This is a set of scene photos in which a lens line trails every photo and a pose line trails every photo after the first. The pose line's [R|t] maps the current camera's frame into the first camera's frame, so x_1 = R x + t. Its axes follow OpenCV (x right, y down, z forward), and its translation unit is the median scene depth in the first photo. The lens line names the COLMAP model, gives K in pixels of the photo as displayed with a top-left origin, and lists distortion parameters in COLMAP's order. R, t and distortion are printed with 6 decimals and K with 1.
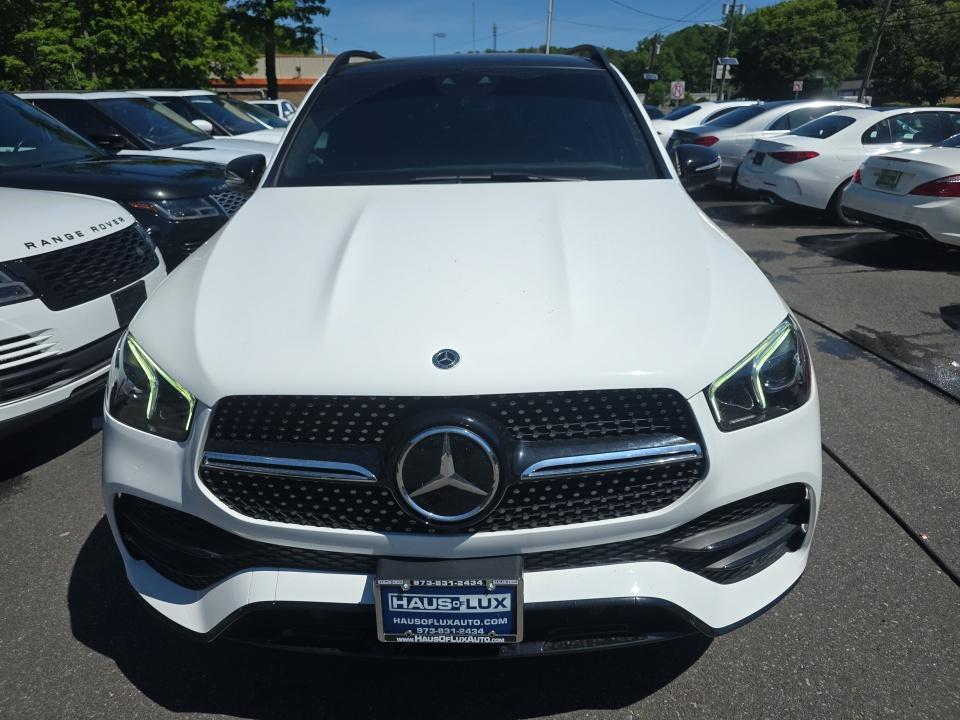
lens RADIAL K [[683.3, 0, 480.0], [0, 683.3, 360.0], [0, 0, 1]] dist [0.005856, -0.003833]
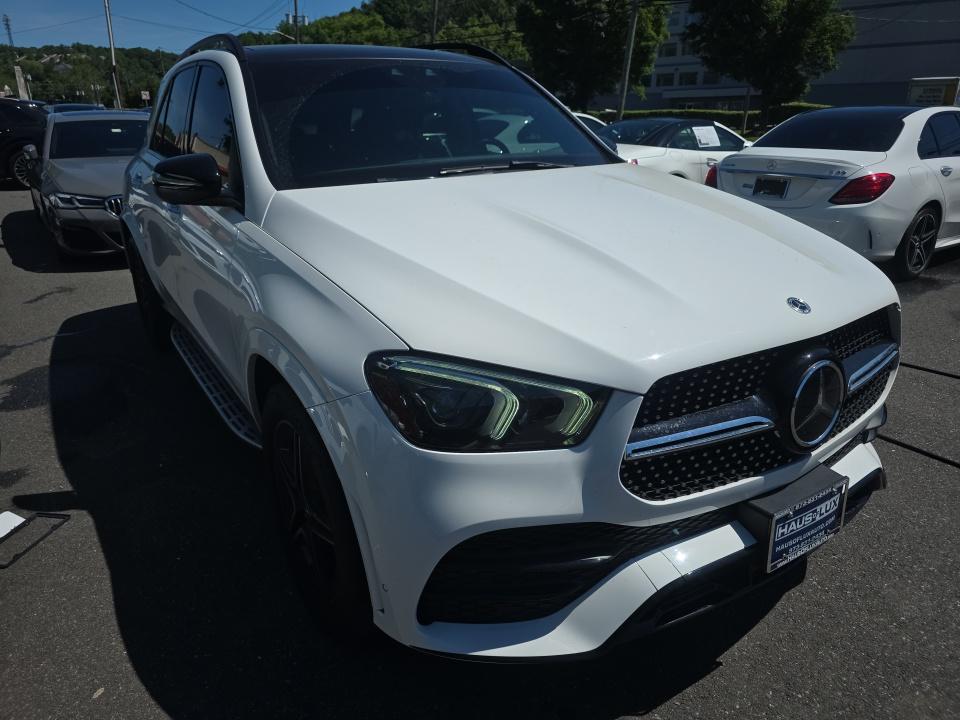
lens RADIAL K [[683.3, 0, 480.0], [0, 683.3, 360.0], [0, 0, 1]] dist [0.005856, -0.003833]
pose [[0.823711, -0.188181, 0.534872, -0.630971], [0.193561, 0.979976, 0.046692, -0.039250], [-0.532948, 0.065070, 0.843642, 0.178085]]
